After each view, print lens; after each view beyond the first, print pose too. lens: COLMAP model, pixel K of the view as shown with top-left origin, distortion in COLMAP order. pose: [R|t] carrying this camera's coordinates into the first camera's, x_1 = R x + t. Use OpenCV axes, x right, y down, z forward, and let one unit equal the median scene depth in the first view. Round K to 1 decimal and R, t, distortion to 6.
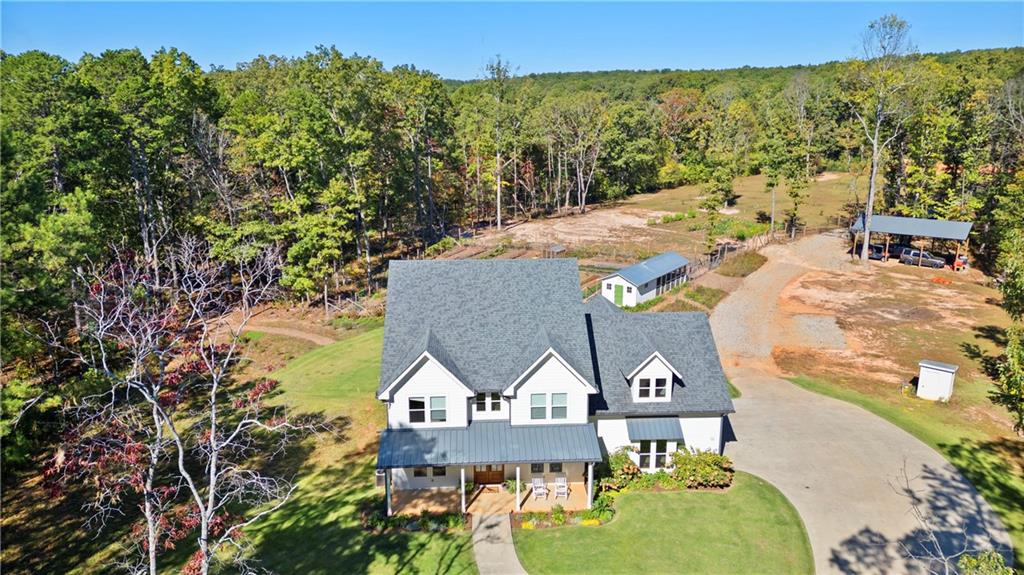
lens RADIAL K [[717.5, 0, 515.6], [0, 717.5, 282.7], [0, 0, 1]] dist [0.070836, -0.070077]
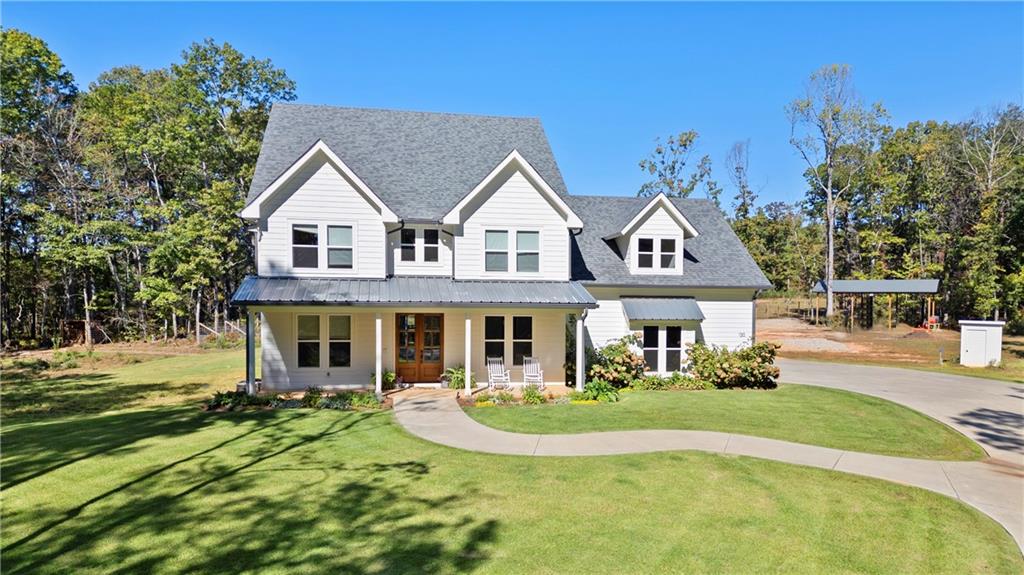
lens RADIAL K [[717.5, 0, 517.5], [0, 717.5, 342.8], [0, 0, 1]] dist [0.070836, -0.070077]
pose [[0.992780, -0.000521, 0.119949, -0.026644], [0.024919, 0.979069, -0.201999, 0.366384], [-0.117333, 0.203529, 0.972013, 0.356543]]
